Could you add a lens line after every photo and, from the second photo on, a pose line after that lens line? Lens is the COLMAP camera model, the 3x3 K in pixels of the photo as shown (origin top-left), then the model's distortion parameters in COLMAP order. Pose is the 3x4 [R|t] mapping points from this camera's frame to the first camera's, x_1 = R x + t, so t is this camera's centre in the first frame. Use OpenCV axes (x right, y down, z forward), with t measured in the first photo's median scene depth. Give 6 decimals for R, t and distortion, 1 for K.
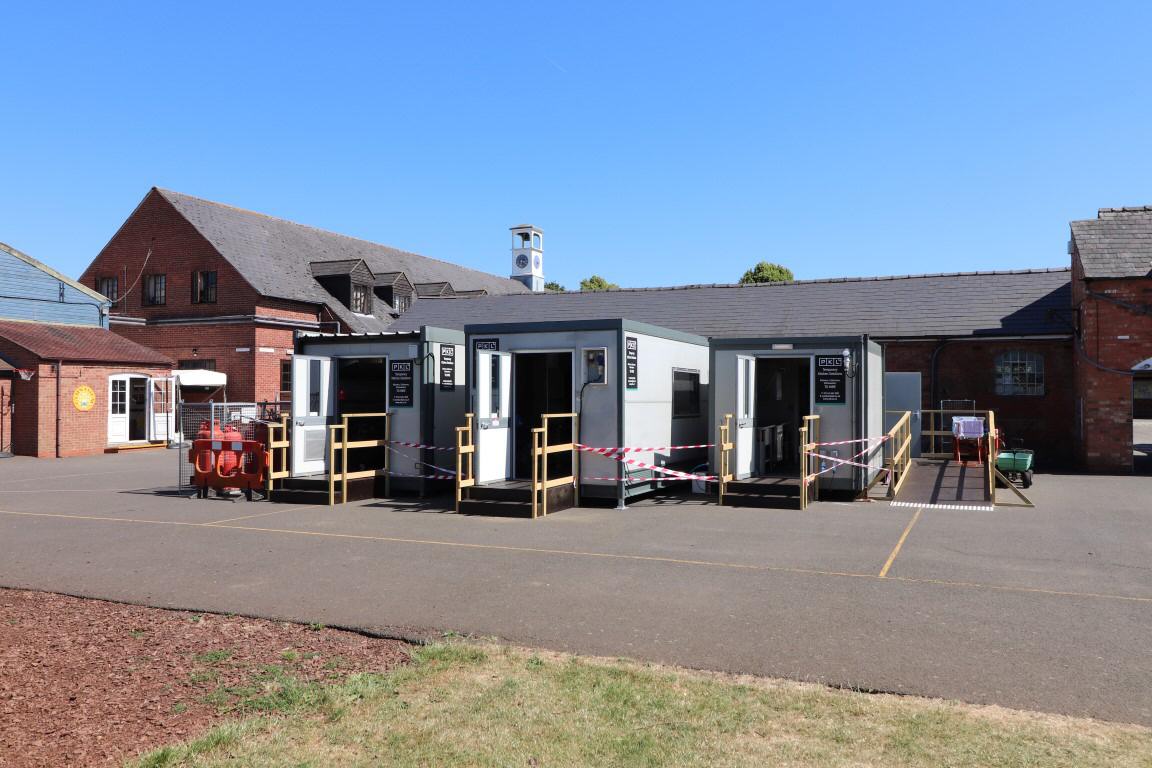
lens RADIAL K [[922.6, 0, 575.7], [0, 922.6, 384.4], [0, 0, 1]] dist [0.024754, -0.008254]
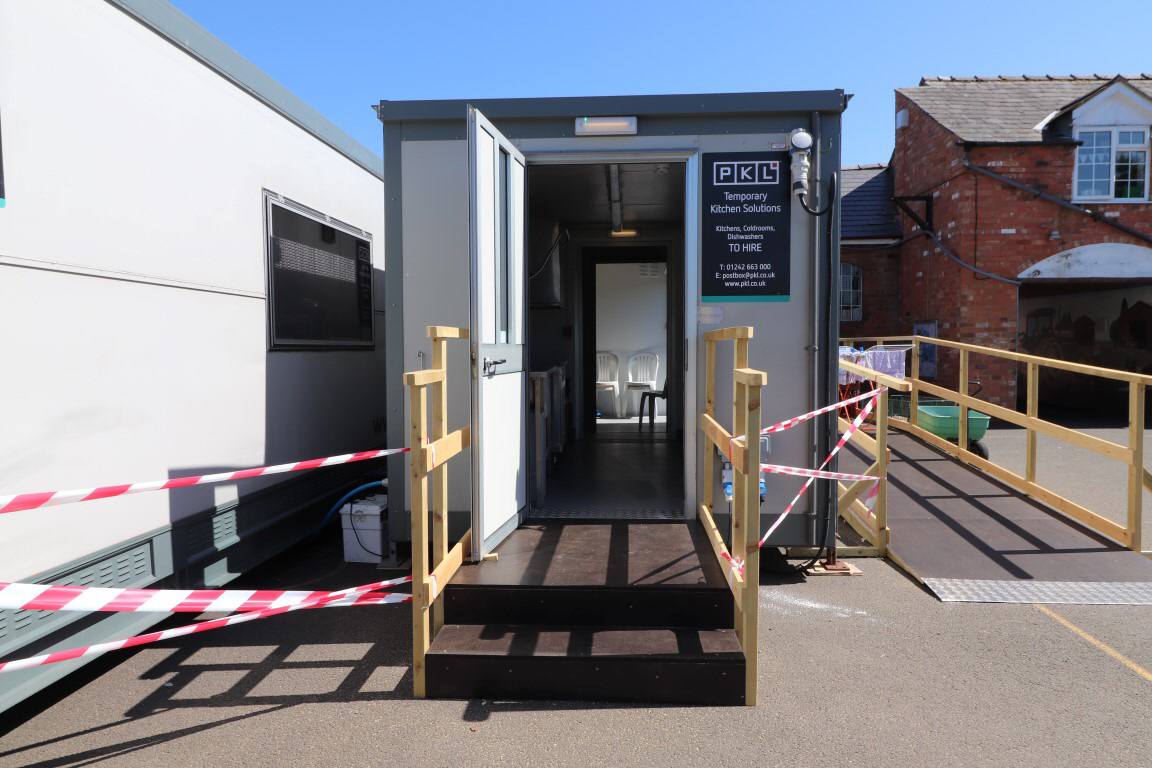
lens RADIAL K [[752.2, 0, 601.7], [0, 752.2, 376.2], [0, 0, 1]] dist [0.007593, 0.000568]
pose [[0.930996, -0.024260, 0.364222, 0.121905], [0.005063, 0.998551, 0.053569, 0.033780], [-0.364994, -0.048029, 0.929770, 0.743017]]
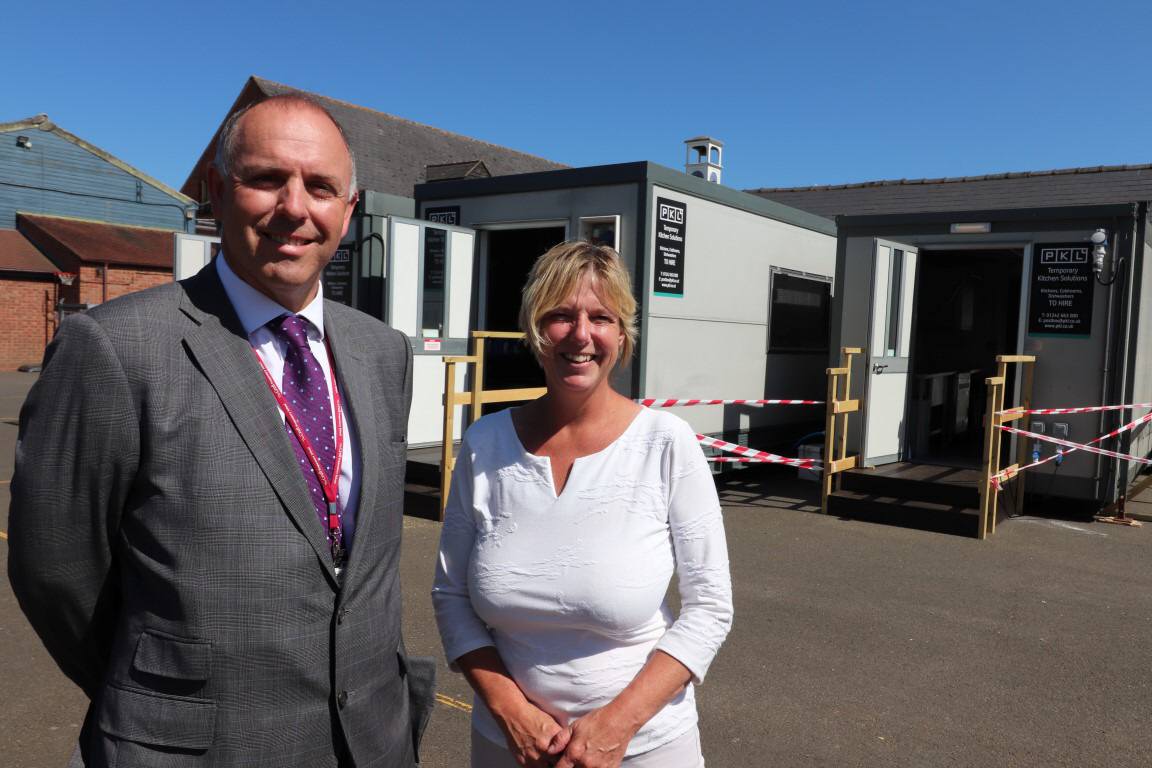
lens RADIAL K [[922.6, 0, 572.3], [0, 922.6, 380.6], [0, 0, 1]] dist [0.024754, -0.008254]
pose [[0.974638, 0.046466, -0.218909, 0.118690], [-0.032656, 0.997266, 0.066287, 0.020223], [0.221391, -0.057457, 0.973491, 0.409164]]
